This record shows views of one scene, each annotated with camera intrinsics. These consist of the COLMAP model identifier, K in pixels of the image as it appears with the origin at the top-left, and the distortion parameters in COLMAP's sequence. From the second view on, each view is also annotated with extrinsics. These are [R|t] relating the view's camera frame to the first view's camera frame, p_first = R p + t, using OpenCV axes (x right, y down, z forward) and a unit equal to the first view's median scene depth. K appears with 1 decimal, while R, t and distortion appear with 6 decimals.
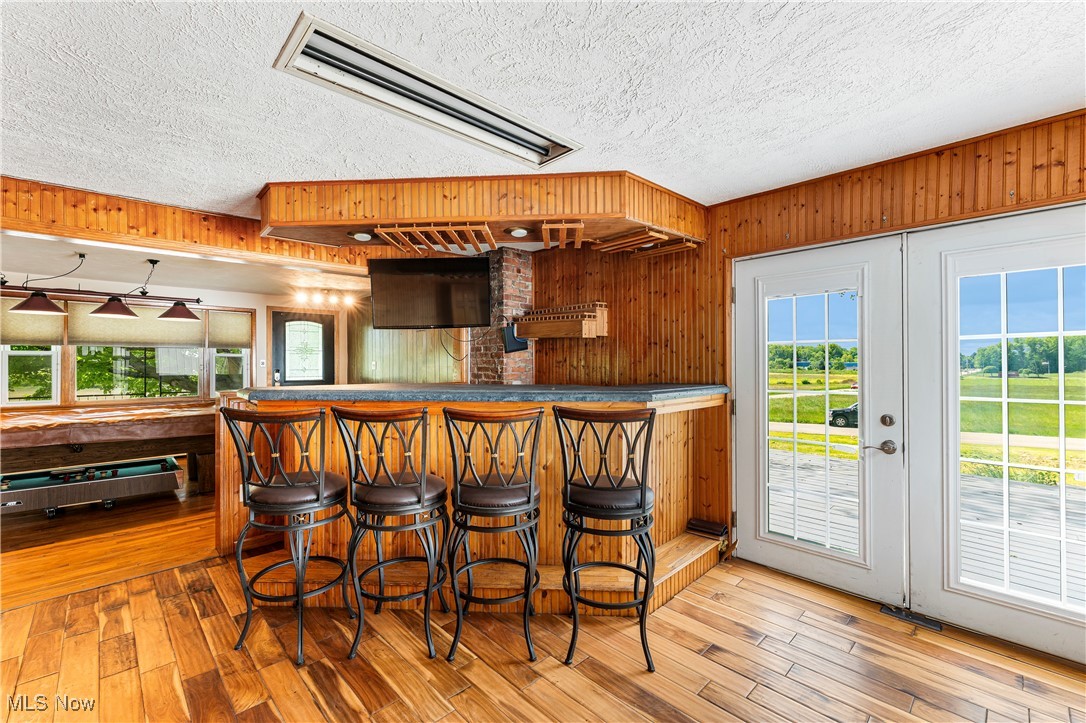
lens RADIAL K [[450.0, 0, 533.5], [0, 450.0, 362.8], [0, 0, 1]] dist [0.012003, 0.000198]
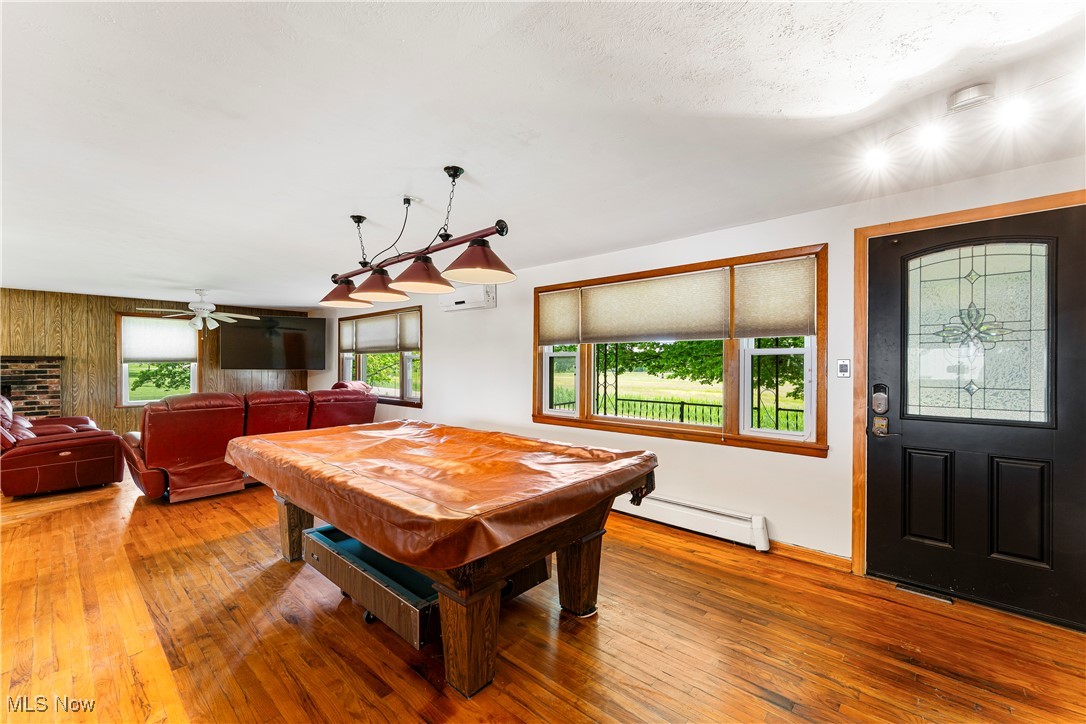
lens RADIAL K [[450.0, 0, 533.5], [0, 450.0, 363.3], [0, 0, 1]] dist [0.012003, 0.000198]
pose [[0.084247, -0.001273, -0.996444, -0.196293], [-0.001117, 0.999998, -0.001372, -0.002383], [0.996444, 0.001228, 0.084246, 0.663128]]
